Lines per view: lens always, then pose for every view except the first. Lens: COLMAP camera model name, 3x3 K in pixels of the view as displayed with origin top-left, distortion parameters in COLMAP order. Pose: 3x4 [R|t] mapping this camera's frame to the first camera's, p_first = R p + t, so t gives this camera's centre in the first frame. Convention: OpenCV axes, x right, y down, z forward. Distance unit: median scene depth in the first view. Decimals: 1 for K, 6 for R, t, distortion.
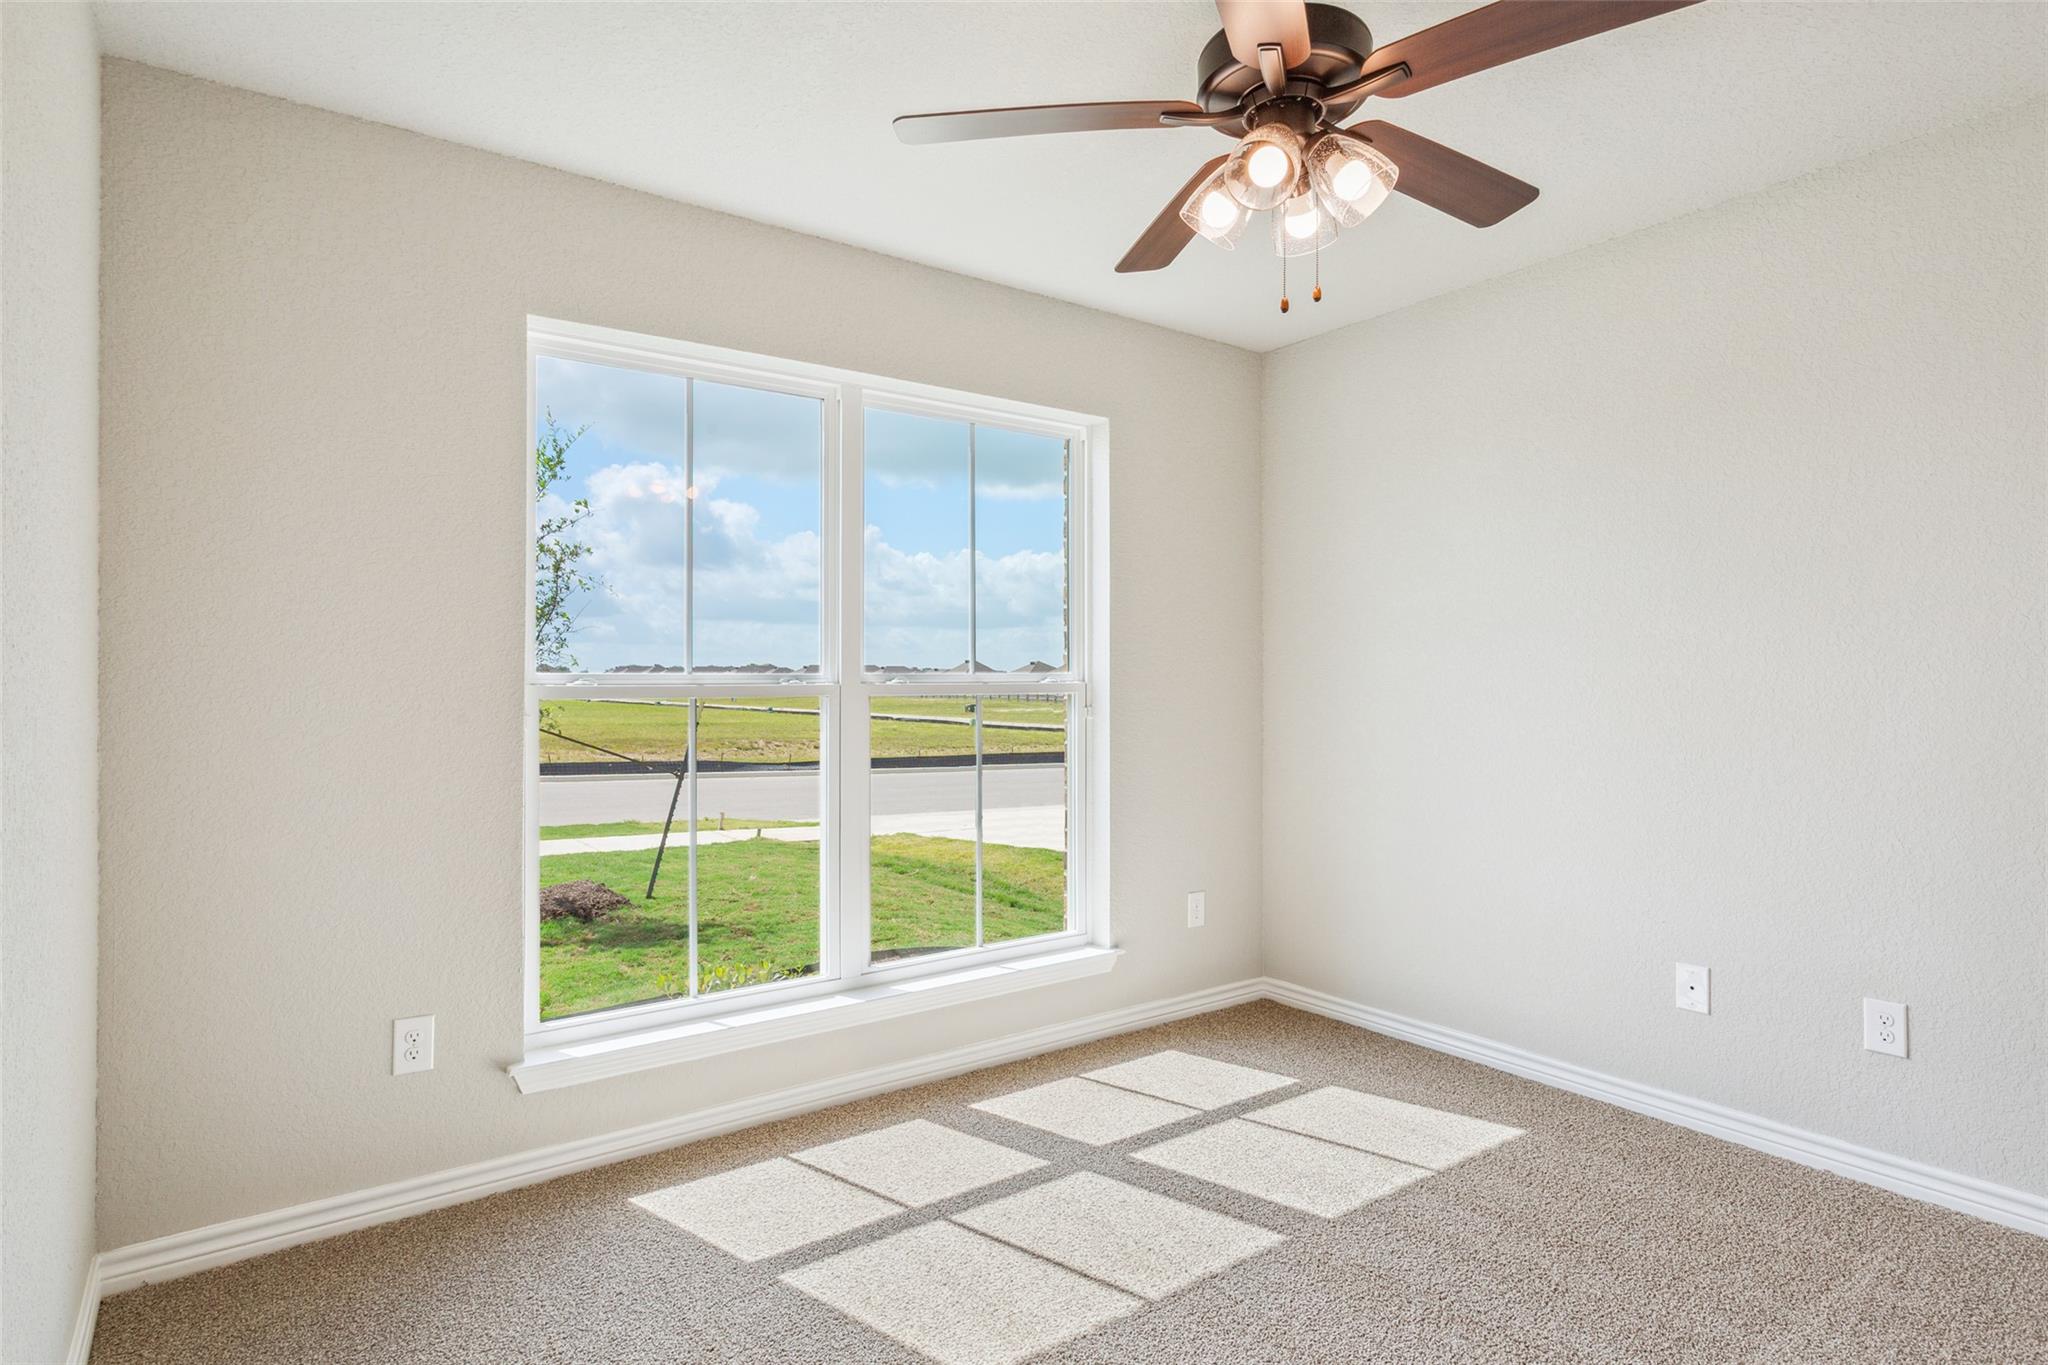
lens RADIAL K [[1102.2, 0, 1024.0], [0, 1102.2, 682.5], [0, 0, 1]] dist [0.004312, 0.000646]
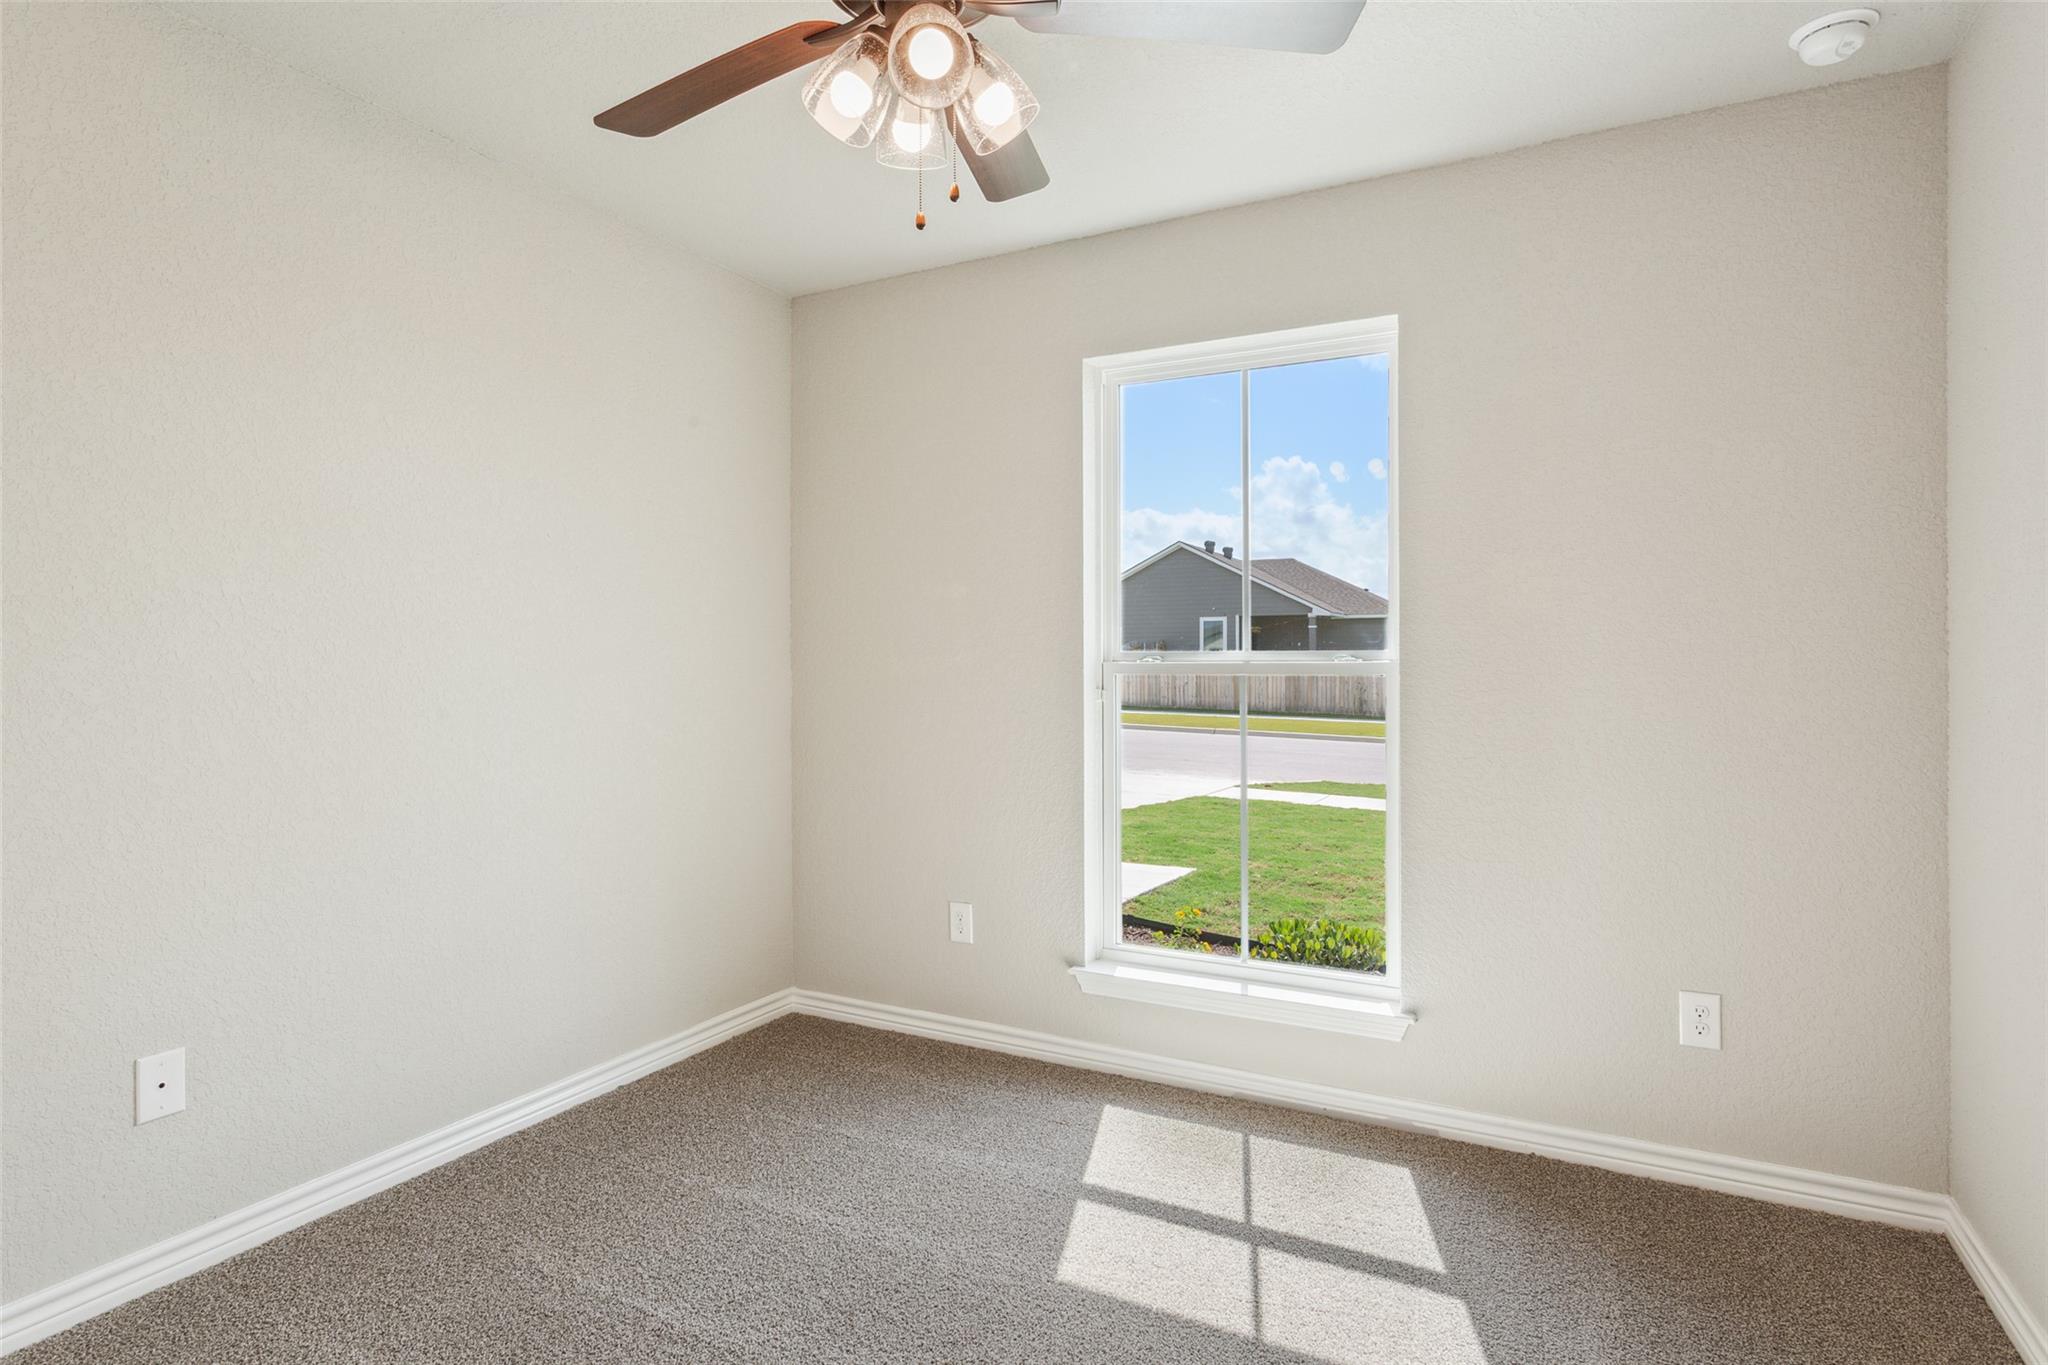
lens RADIAL K [[1050.7, 0, 1024.0], [0, 1050.7, 682.5], [0, 0, 1]] dist [-0.005209, -0.000383]
pose [[0.438821, 0.015740, -0.898437, 0.613904], [0.005516, 0.999781, 0.020209, -0.000895], [0.898558, -0.013824, 0.438638, 0.452588]]
